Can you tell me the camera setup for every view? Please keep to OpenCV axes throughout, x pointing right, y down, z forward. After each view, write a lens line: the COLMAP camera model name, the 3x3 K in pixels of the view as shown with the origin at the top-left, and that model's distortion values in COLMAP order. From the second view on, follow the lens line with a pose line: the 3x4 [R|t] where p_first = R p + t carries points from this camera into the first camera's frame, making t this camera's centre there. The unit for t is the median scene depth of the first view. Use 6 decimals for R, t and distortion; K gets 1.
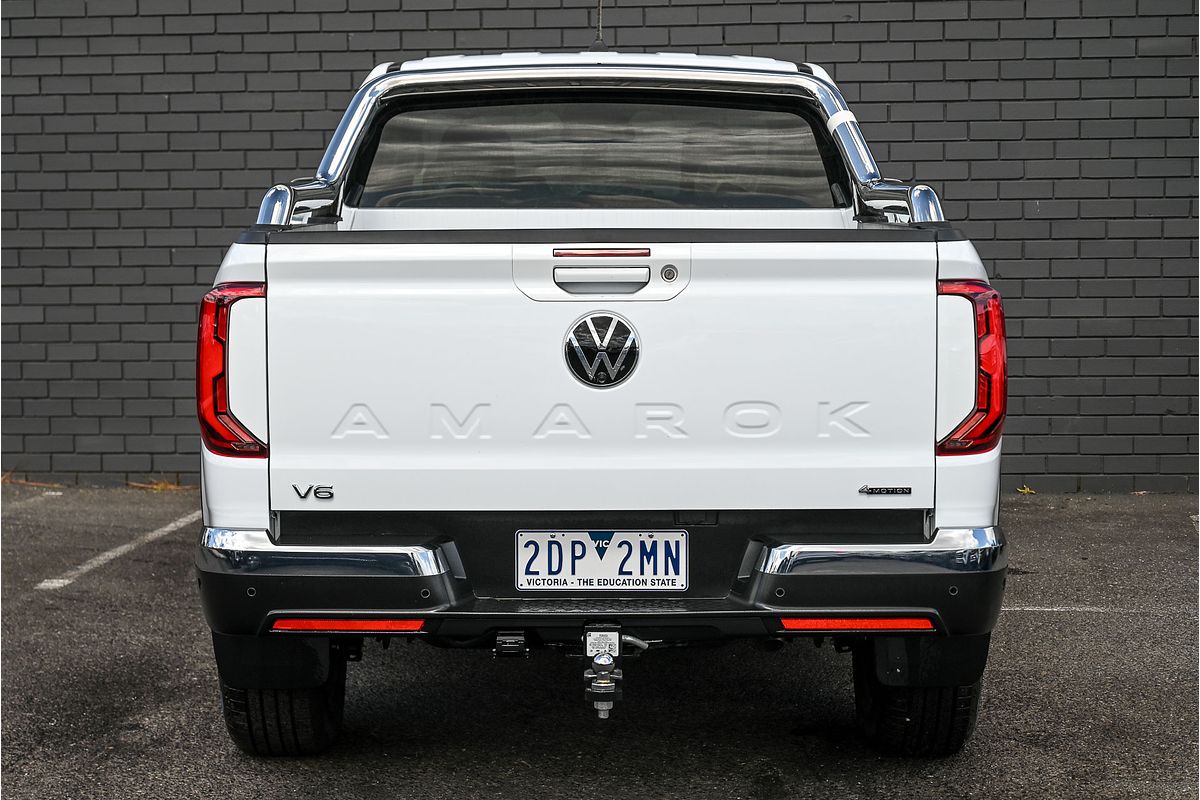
lens RADIAL K [[2452.9, 0, 601.1], [0, 2452.9, 399.4], [0, 0, 1]] dist [-0.004566, 0.000000]
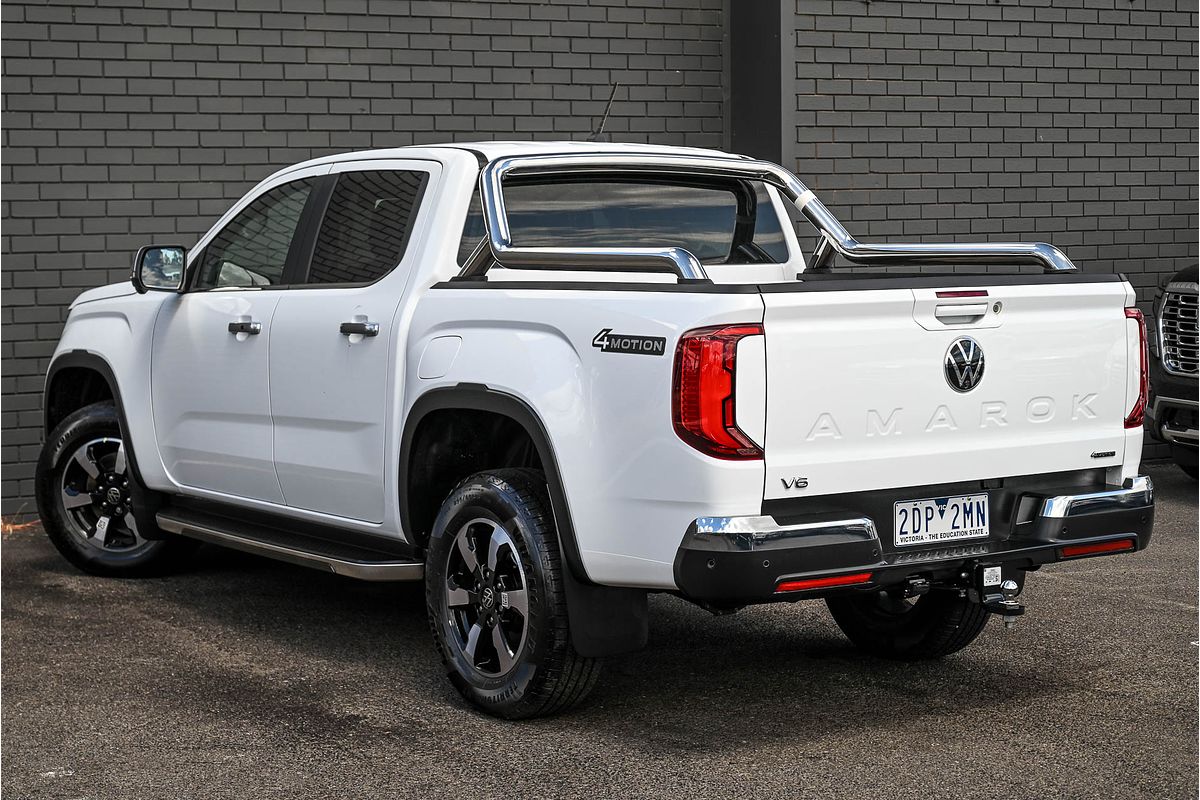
lens RADIAL K [[2206.0, 0, 598.1], [0, 2206.0, 396.6], [0, 0, 1]] dist [-0.012367, 0.000000]
pose [[0.823304, -0.046632, 0.565682, -0.859119], [0.058848, 0.998261, -0.003356, -0.010020], [-0.564542, 0.036052, 0.824617, 0.094059]]
